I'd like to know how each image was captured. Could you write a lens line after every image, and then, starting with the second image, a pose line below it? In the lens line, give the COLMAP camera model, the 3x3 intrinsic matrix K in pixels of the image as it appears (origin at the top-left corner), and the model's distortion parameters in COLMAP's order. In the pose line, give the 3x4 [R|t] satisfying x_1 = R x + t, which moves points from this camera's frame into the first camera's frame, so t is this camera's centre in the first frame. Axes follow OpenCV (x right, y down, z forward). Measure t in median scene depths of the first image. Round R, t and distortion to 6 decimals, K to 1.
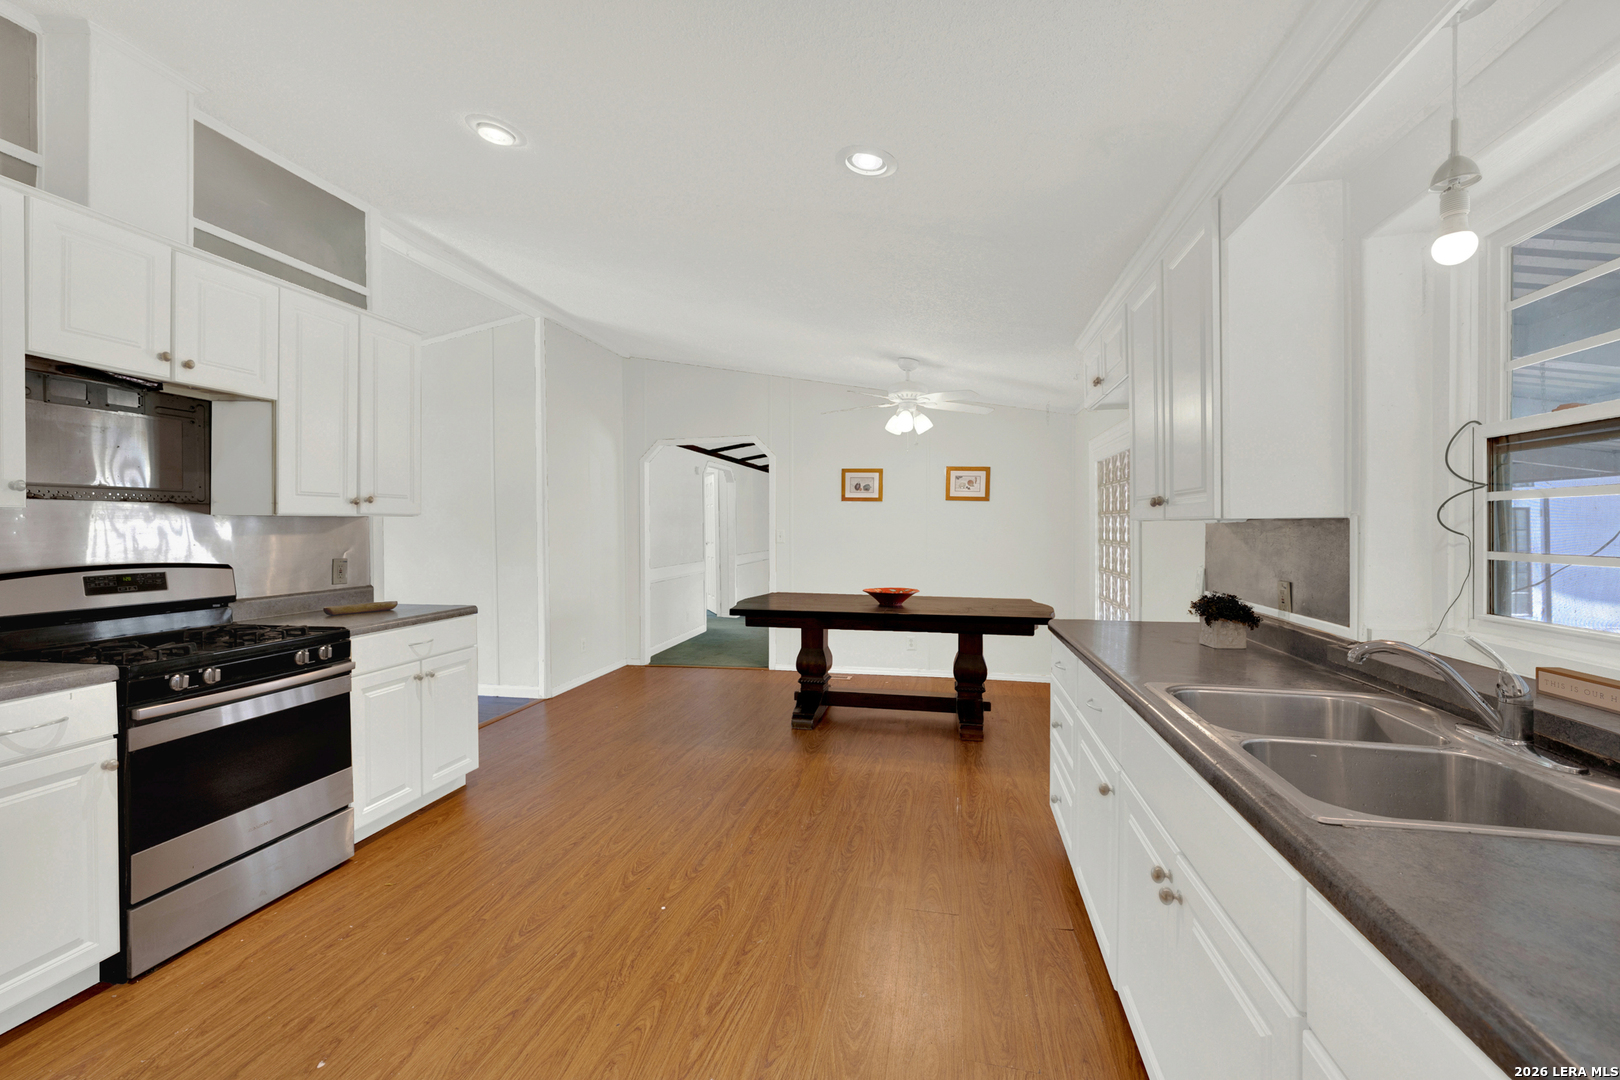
lens RADIAL K [[698.5, 0, 790.8], [0, 698.5, 525.4], [0, 0, 1]] dist [0.004713, -0.000378]
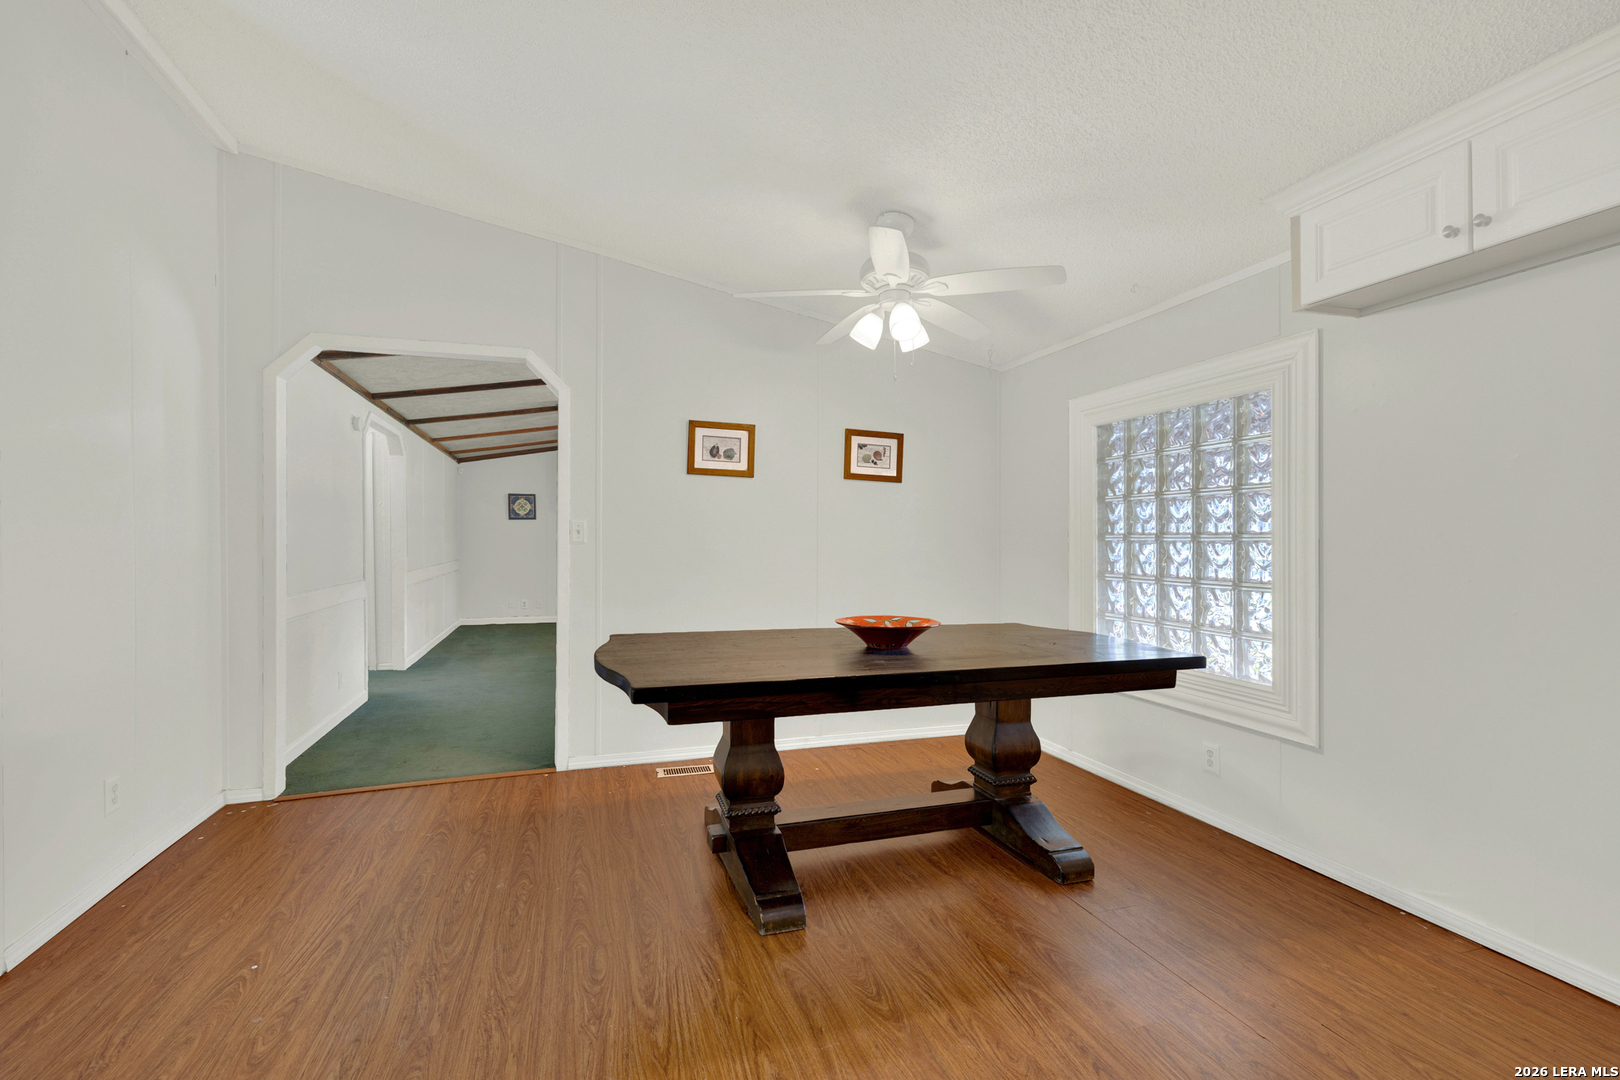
lens RADIAL K [[698.5, 0, 791.6], [0, 698.5, 545.3], [0, 0, 1]] dist [0.004713, -0.000378]
pose [[0.861348, -0.000269, 0.508015, -0.342246], [-0.003887, 0.999967, 0.007120, 0.047991], [-0.508001, -0.008107, 0.861319, 0.941526]]
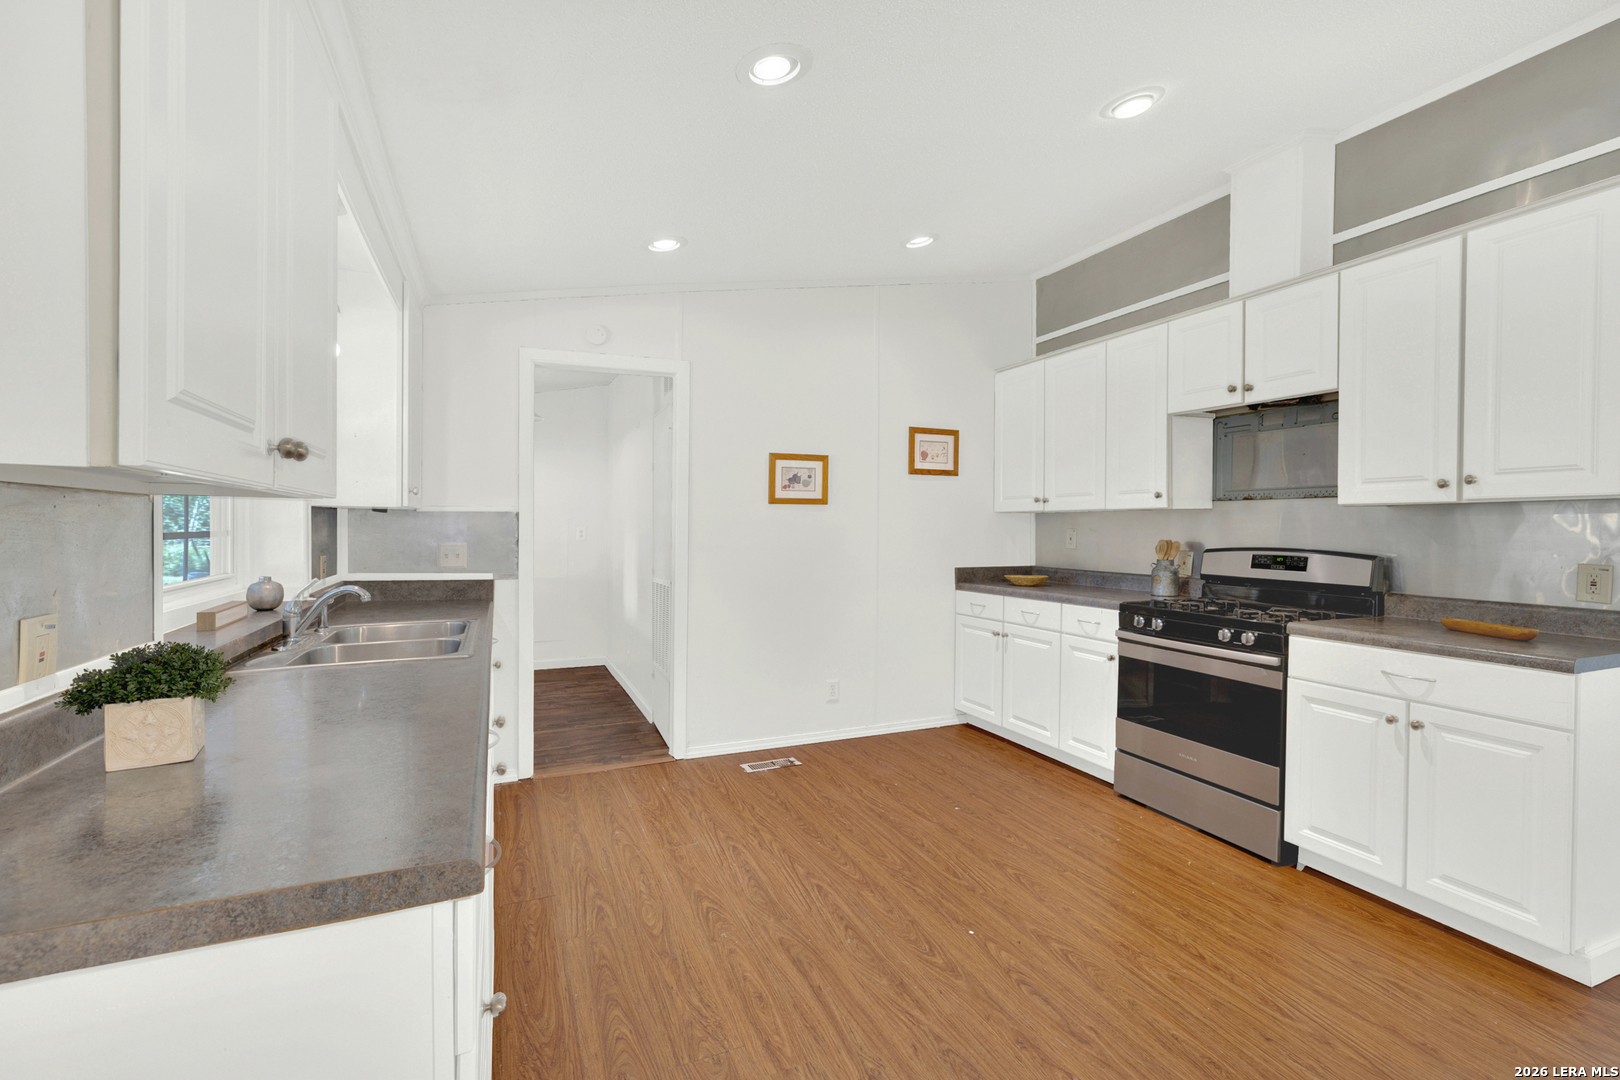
lens RADIAL K [[698.5, 0, 803.9], [0, 698.5, 536.8], [0, 0, 1]] dist [0.004713, -0.000378]
pose [[-0.808636, 0.008461, -0.588248, 0.442630], [-0.001077, 0.999874, 0.015862, 0.013658], [0.588308, 0.013460, -0.808525, 1.345093]]
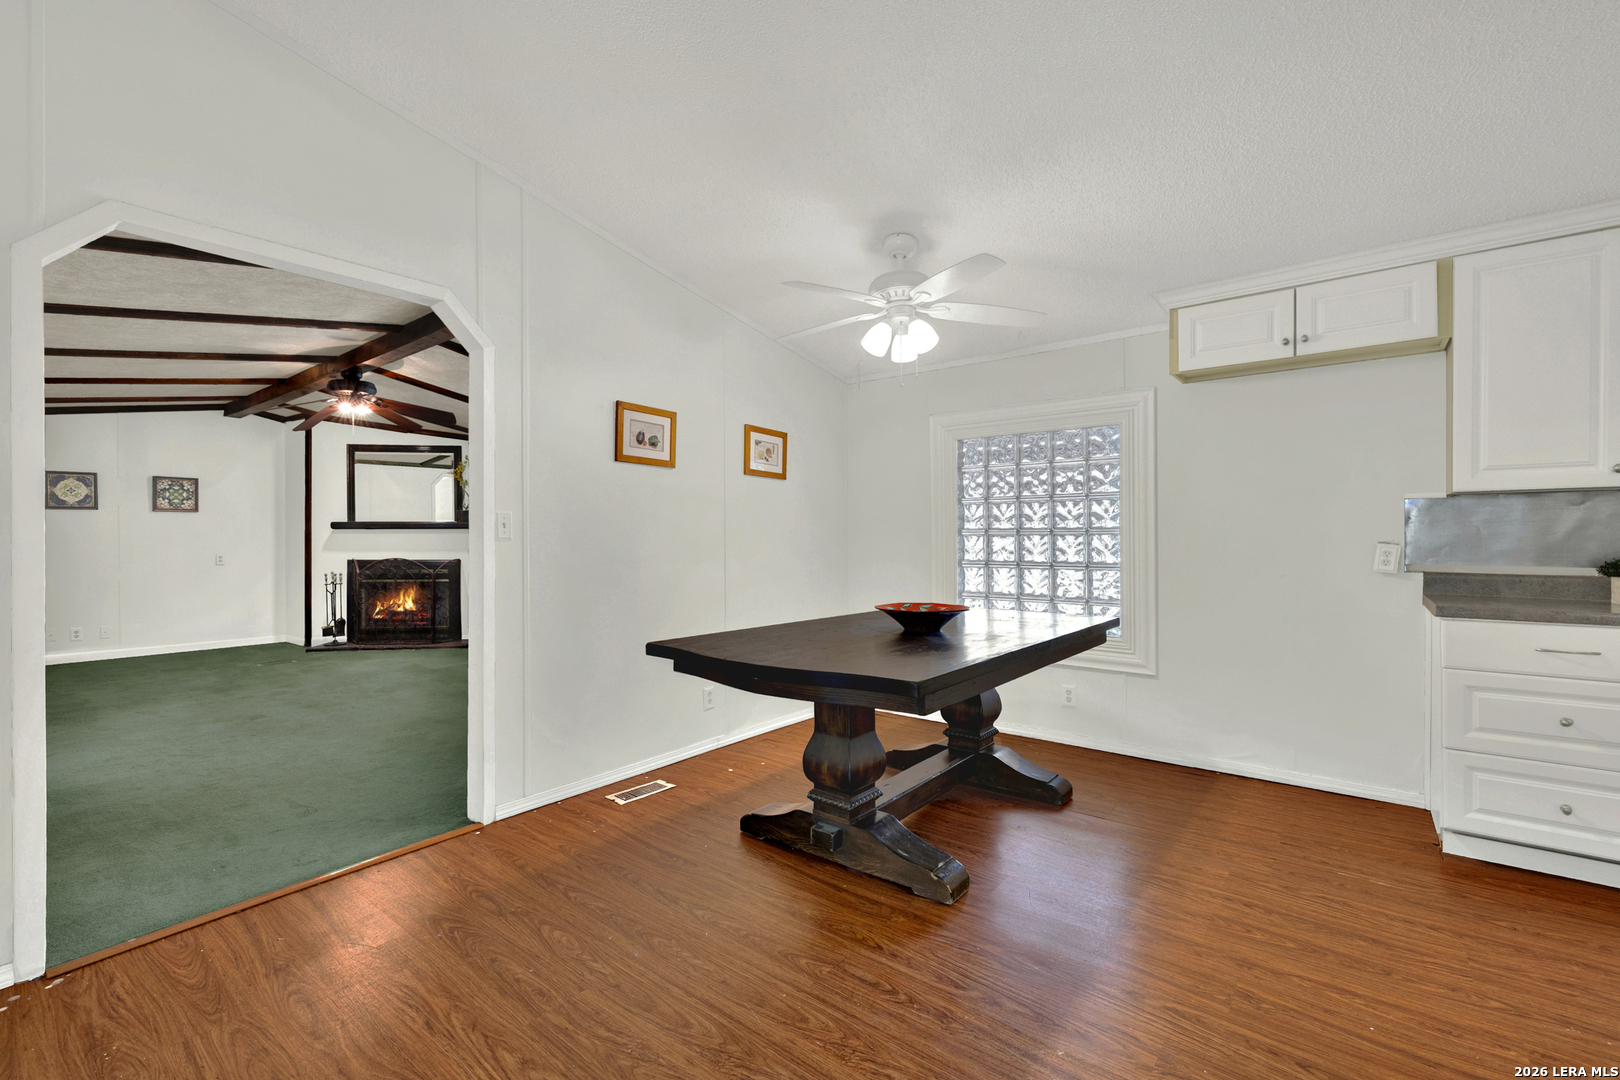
lens RADIAL K [[698.5, 0, 784.7], [0, 698.5, 544.8], [0, 0, 1]] dist [0.004713, -0.000378]
pose [[0.442939, -0.009725, 0.896499, -0.769581], [0.002655, 0.999951, 0.009535, 0.053600], [-0.896548, -0.001843, 0.442943, 1.403645]]
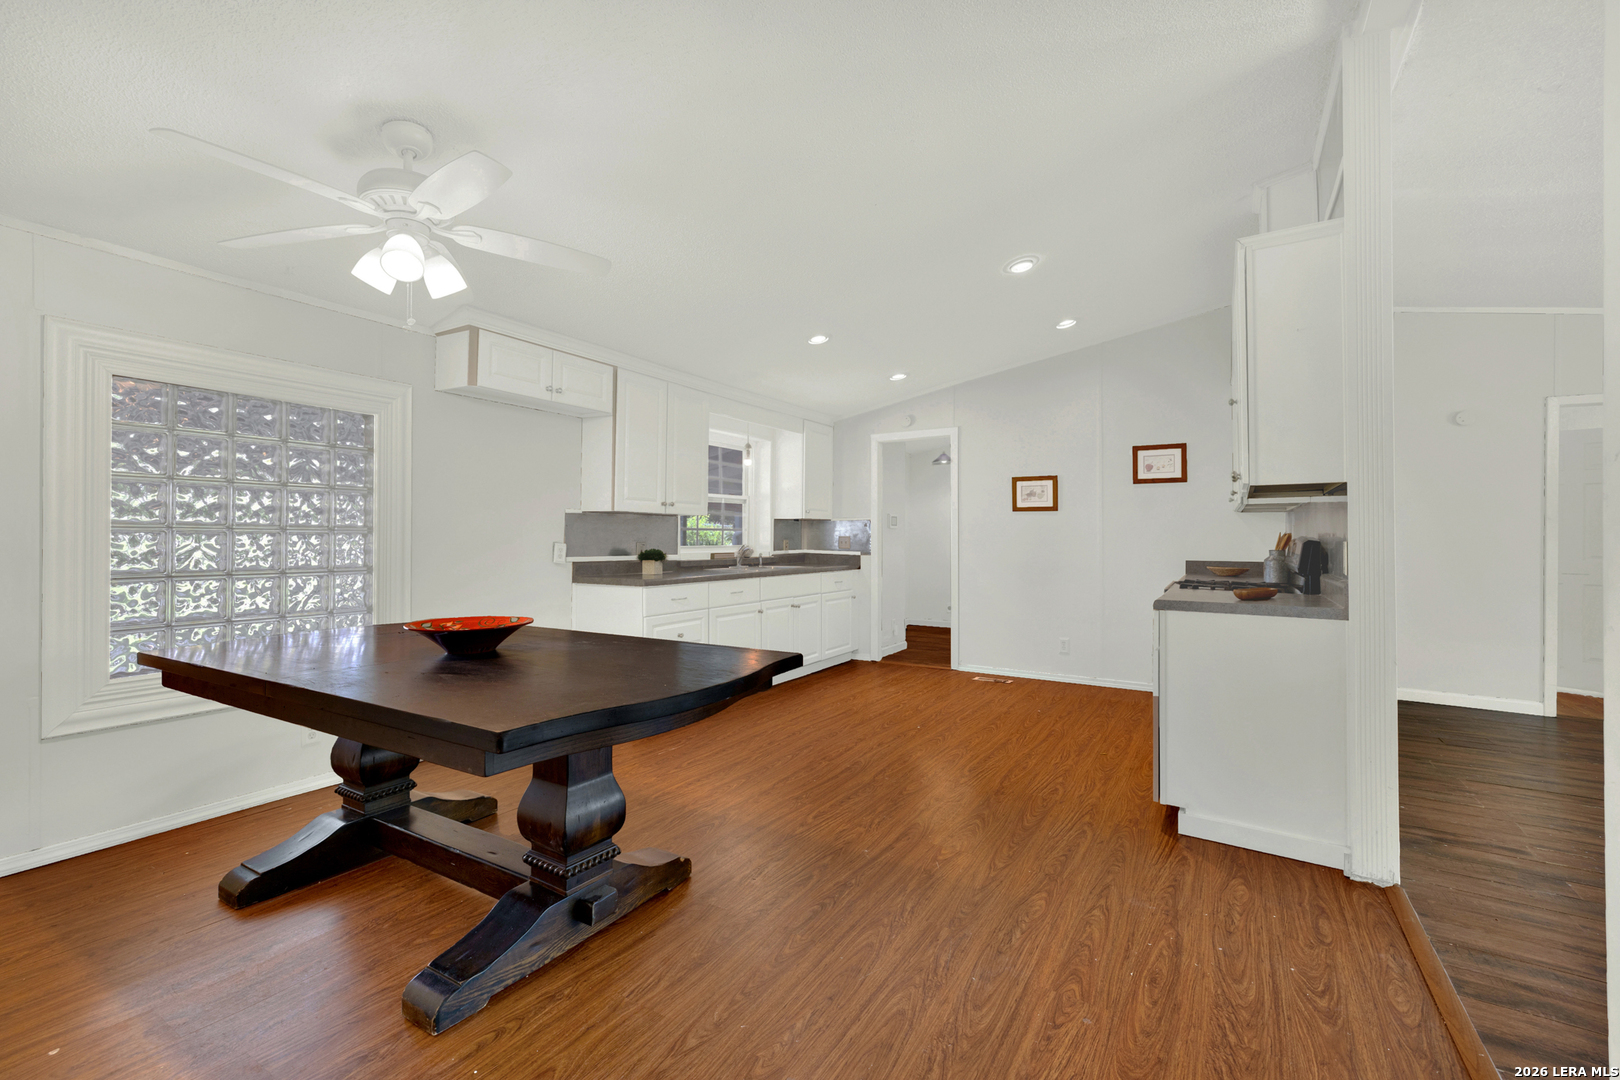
lens RADIAL K [[698.5, 0, 808.3], [0, 698.5, 527.7], [0, 0, 1]] dist [0.004713, -0.000378]
pose [[-0.951360, 0.003769, 0.308058, -0.391582], [-0.002075, 0.999824, -0.018640, 0.058482], [-0.308074, -0.018373, -0.951185, 2.345406]]
